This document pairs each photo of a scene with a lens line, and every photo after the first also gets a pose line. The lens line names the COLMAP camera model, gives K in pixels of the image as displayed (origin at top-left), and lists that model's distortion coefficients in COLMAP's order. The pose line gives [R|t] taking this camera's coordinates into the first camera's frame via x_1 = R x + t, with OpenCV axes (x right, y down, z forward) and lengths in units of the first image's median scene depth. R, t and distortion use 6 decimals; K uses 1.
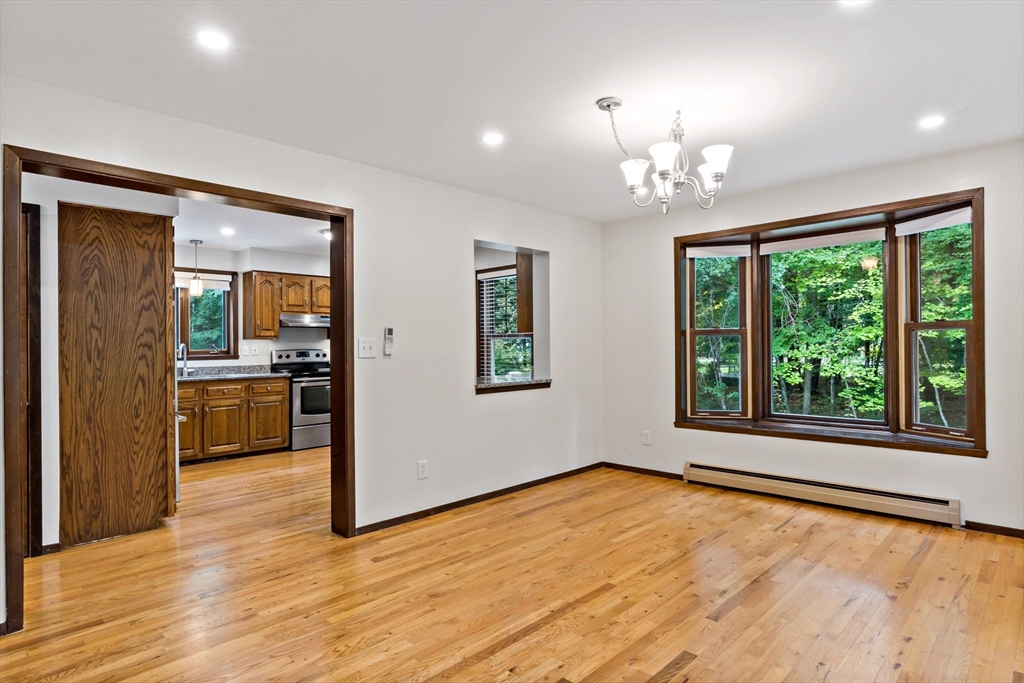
lens RADIAL K [[556.9, 0, 514.2], [0, 556.9, 344.7], [0, 0, 1]] dist [0.001468, 0.000493]
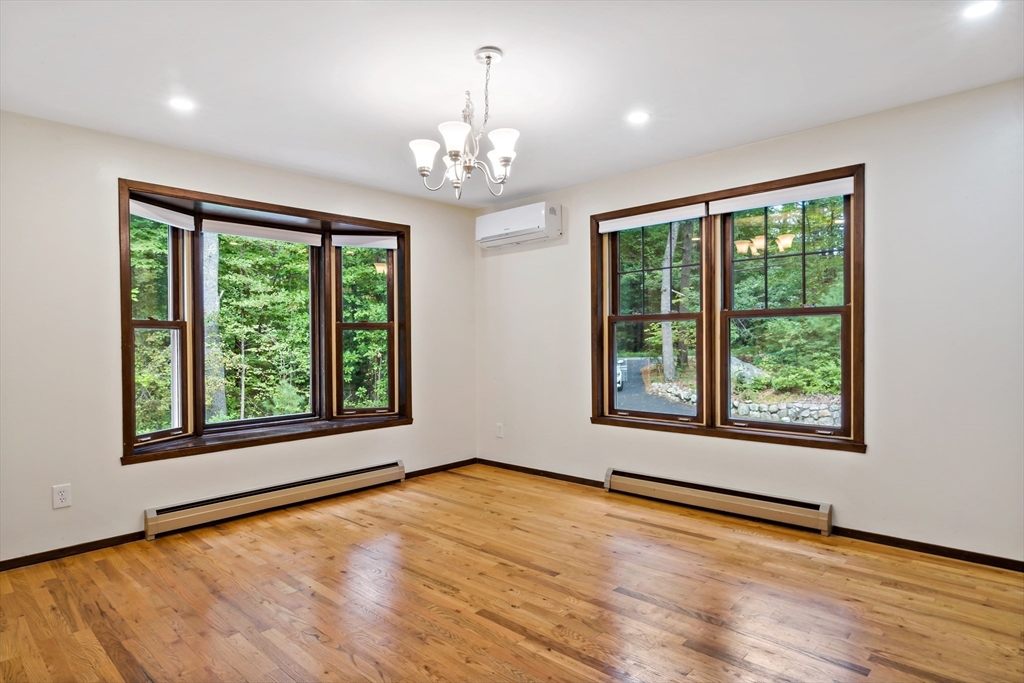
lens RADIAL K [[570.5, 0, 521.9], [0, 570.5, 339.6], [0, 0, 1]] dist [0.006460, 0.001143]
pose [[-0.017678, 0.013070, 0.999758, -0.659270], [0.007587, 0.999888, -0.012938, 0.017173], [-0.999815, 0.007357, -0.017775, 0.865720]]
